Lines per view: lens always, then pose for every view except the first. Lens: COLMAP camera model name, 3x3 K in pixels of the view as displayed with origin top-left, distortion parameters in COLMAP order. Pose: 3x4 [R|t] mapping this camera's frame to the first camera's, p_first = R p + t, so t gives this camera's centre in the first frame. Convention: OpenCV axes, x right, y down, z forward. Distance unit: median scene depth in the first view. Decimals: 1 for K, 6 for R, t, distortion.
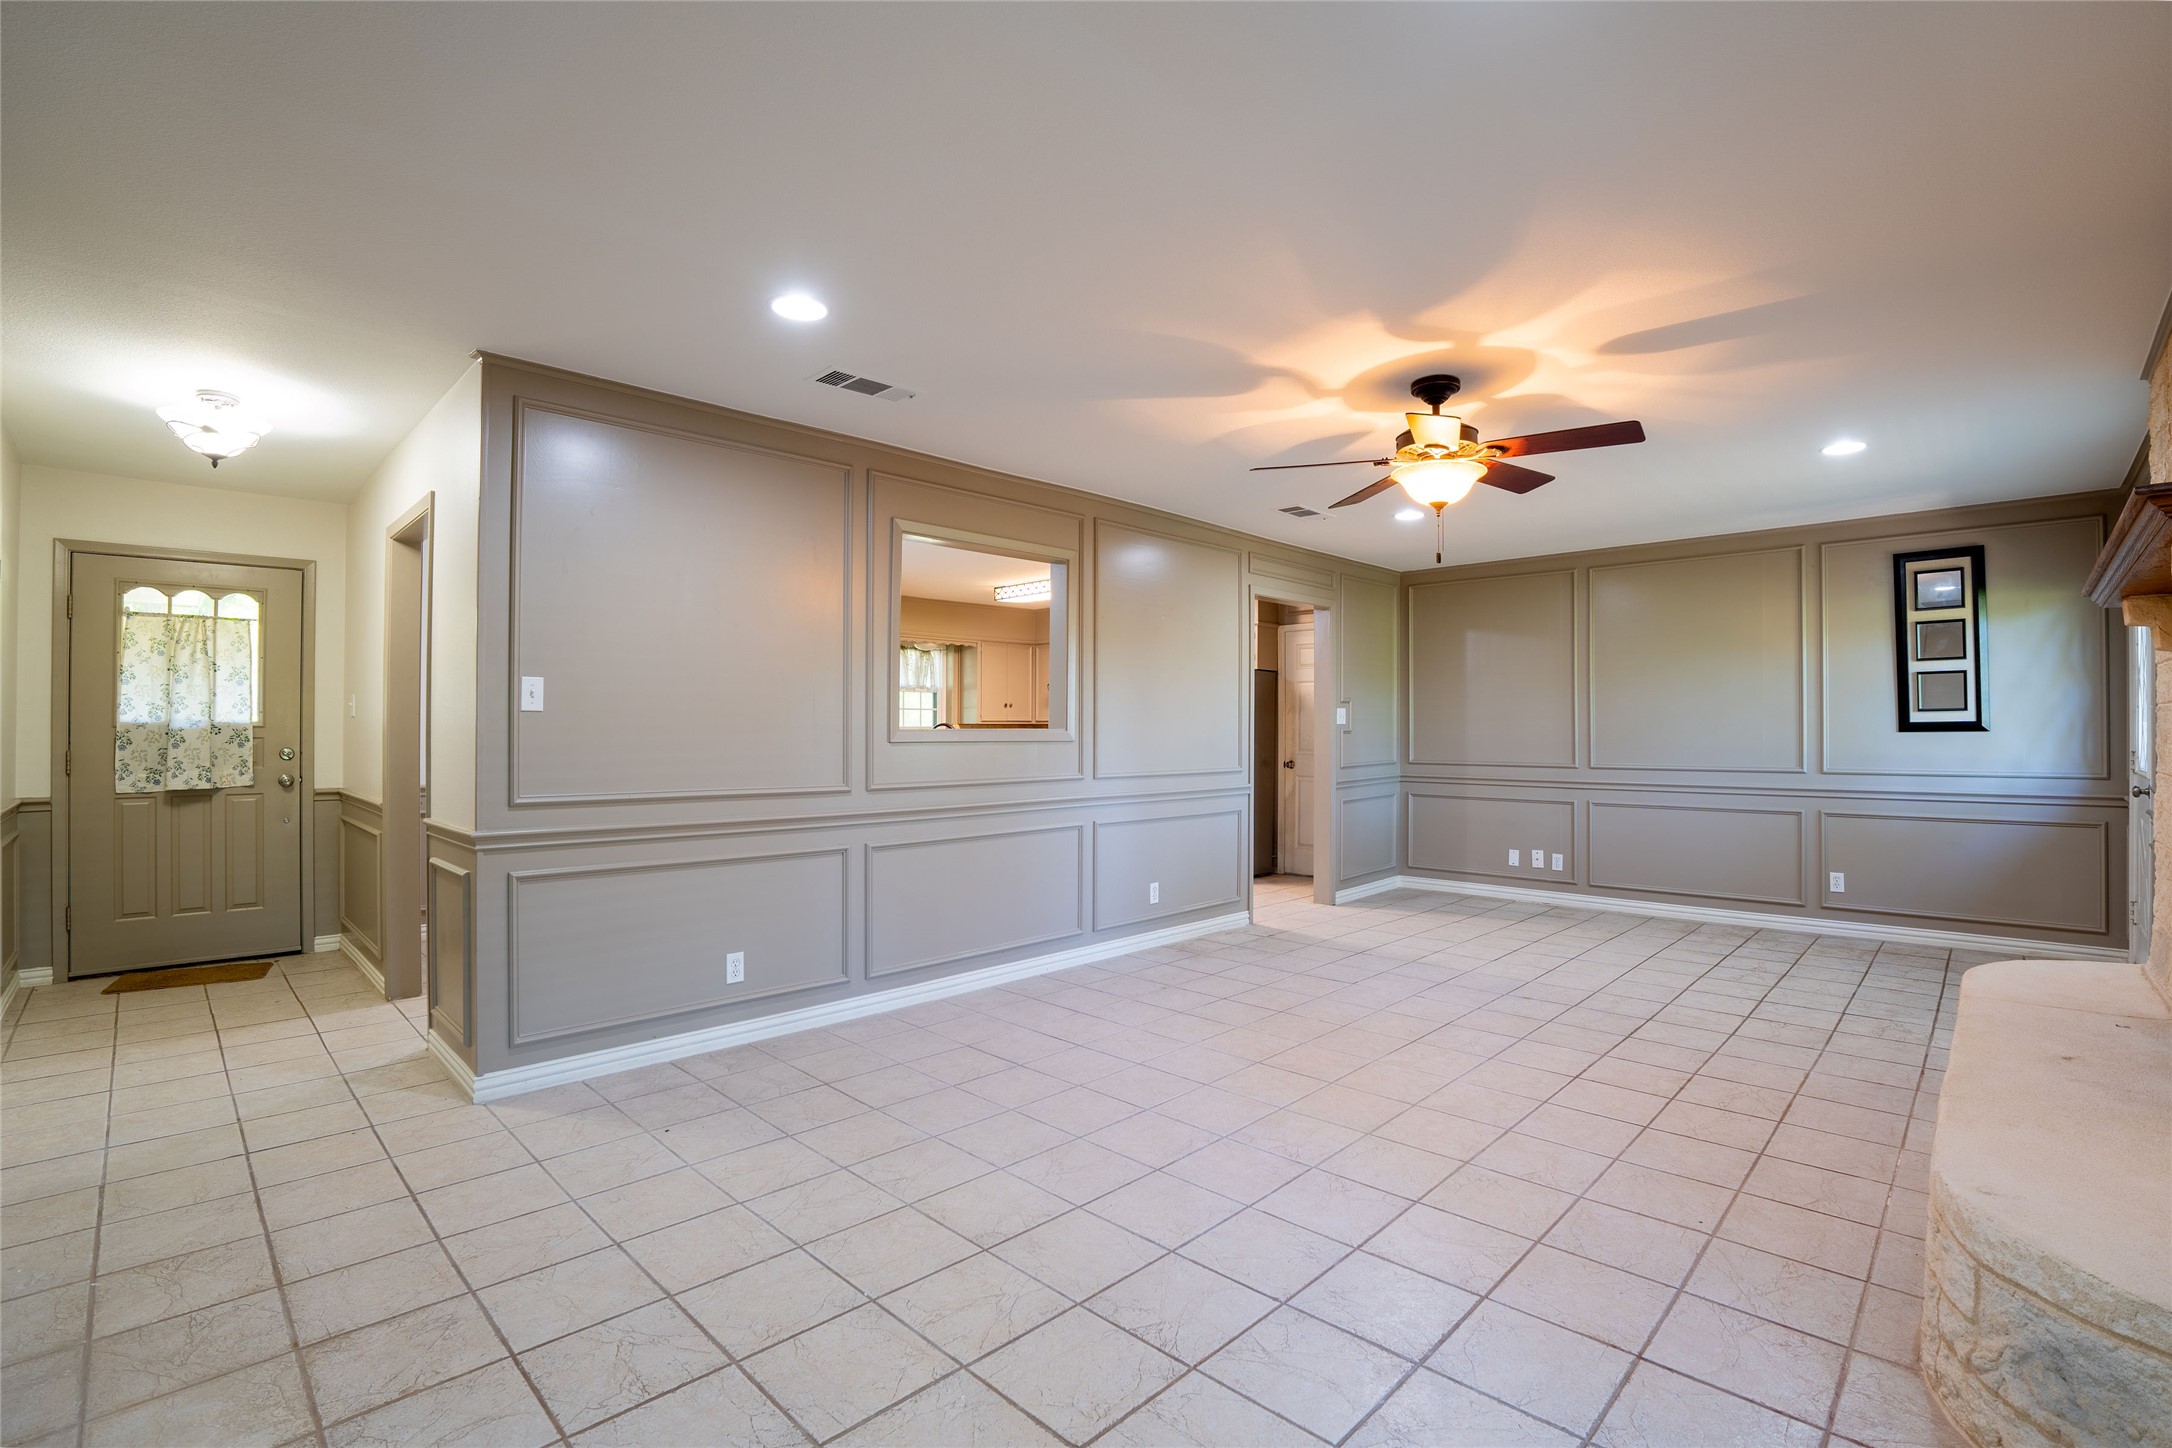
lens RADIAL K [[984.4, 0, 1097.4], [0, 984.4, 719.0], [0, 0, 1]] dist [-0.074213, 0.014839]
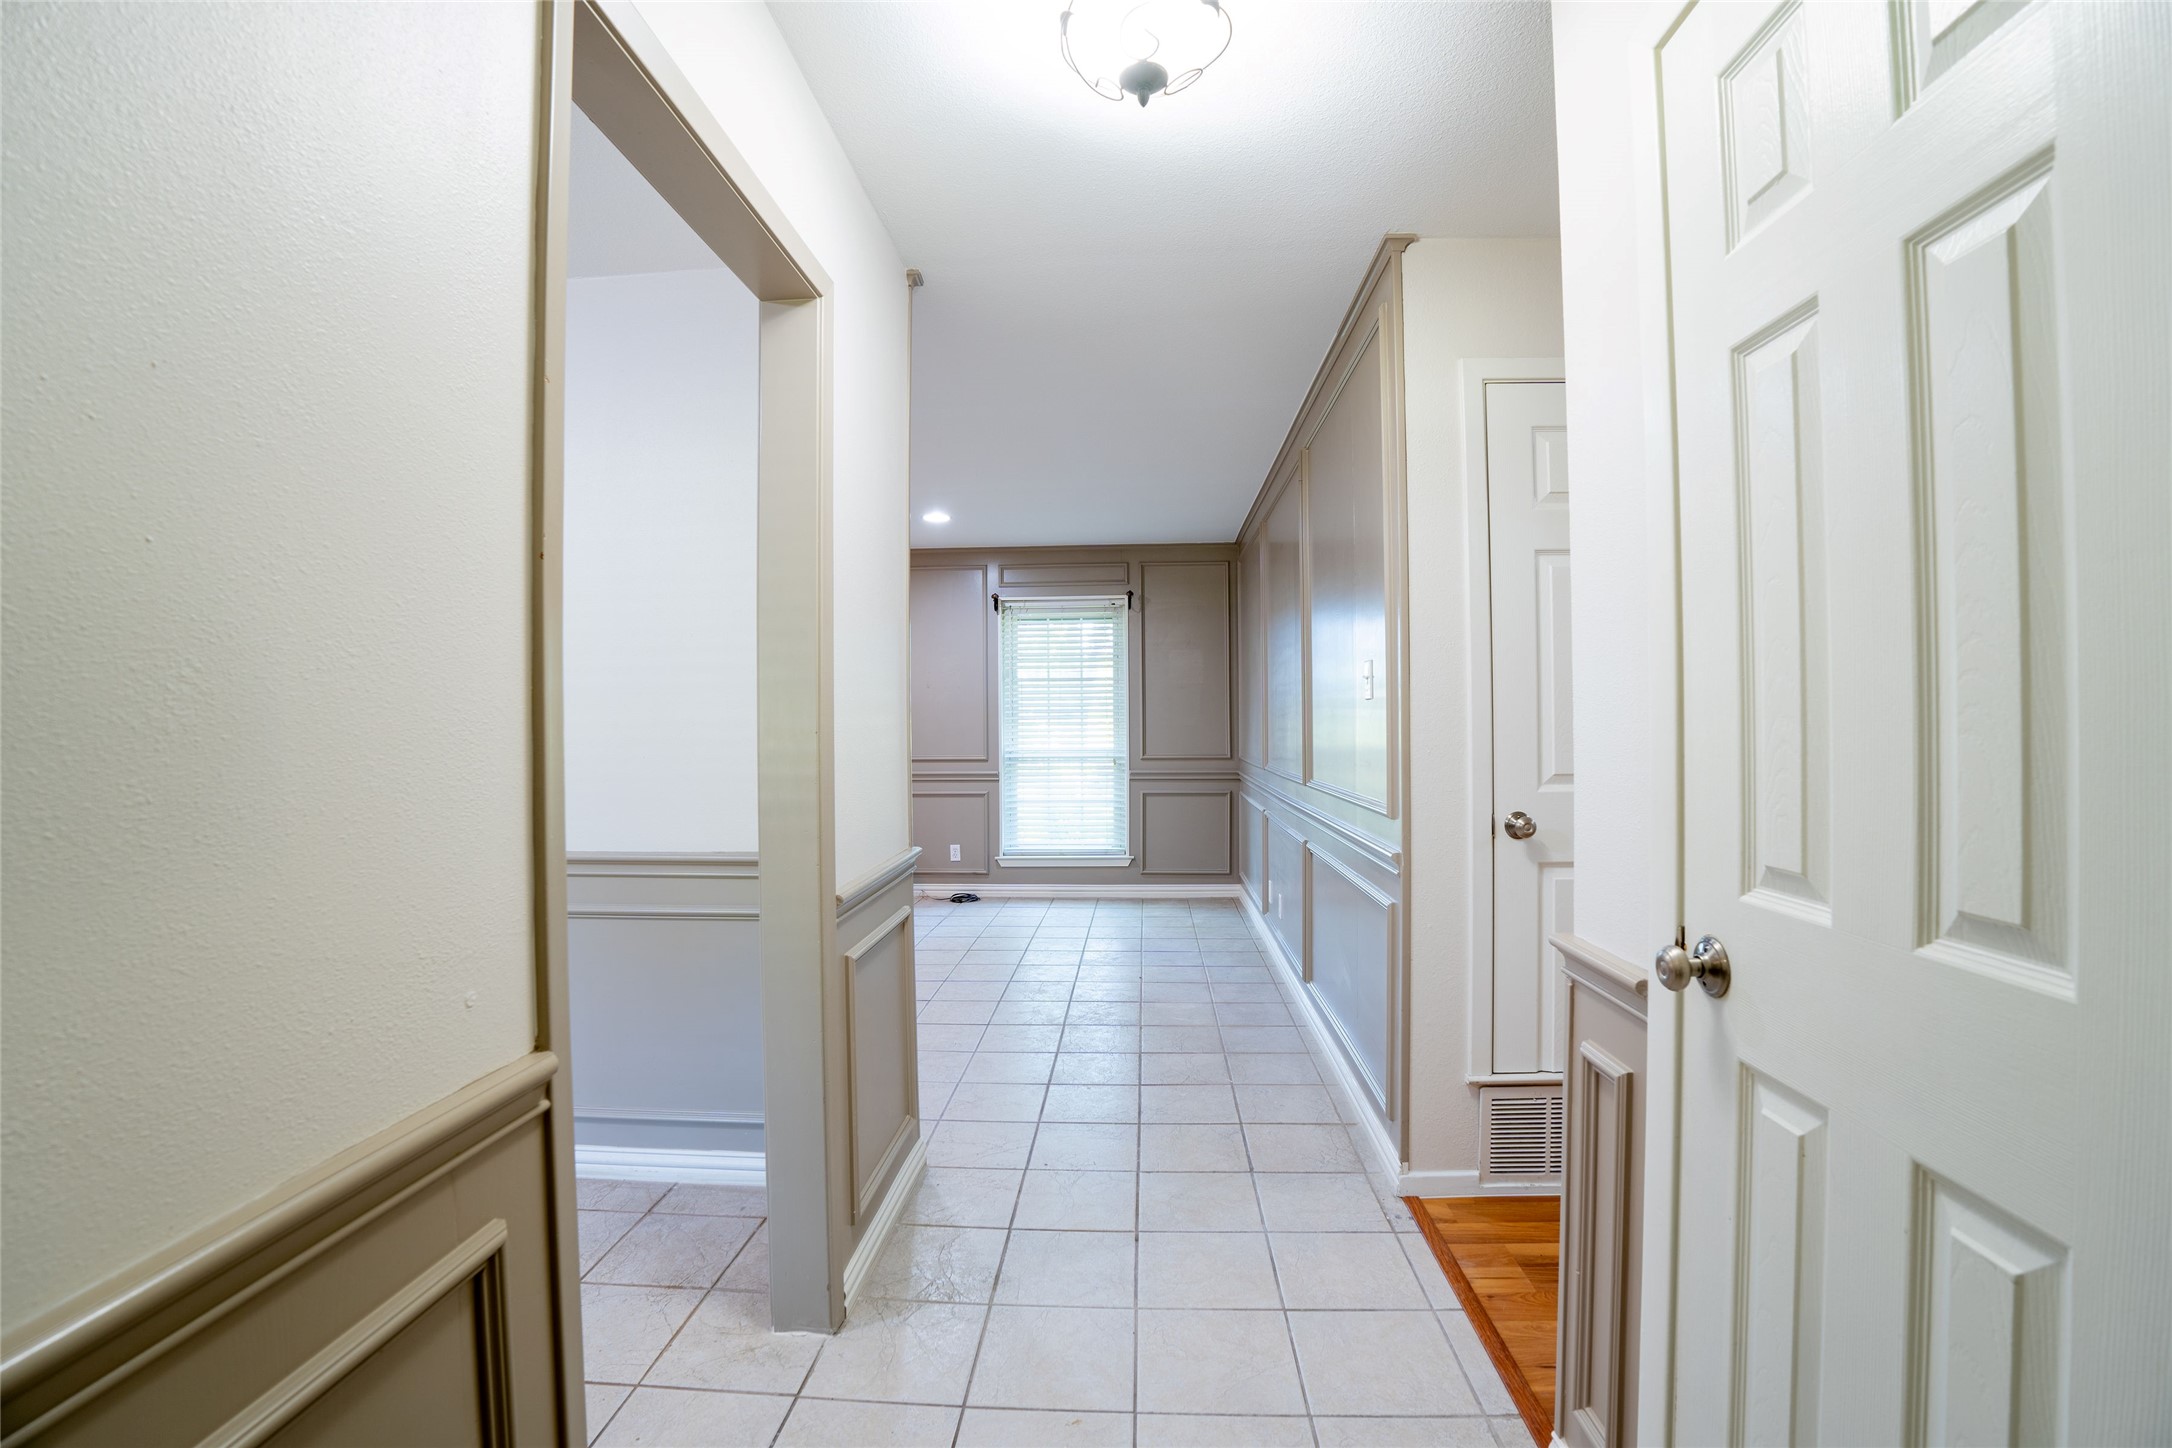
lens RADIAL K [[952.3, 0, 1095.6], [0, 952.3, 718.5], [0, 0, 1]] dist [-0.075634, 0.017847]
pose [[-0.660995, 0.005096, 0.750373, -0.927006], [0.002636, 0.999987, -0.004469, 0.003125], [-0.750386, -0.000976, -0.661000, 0.957241]]
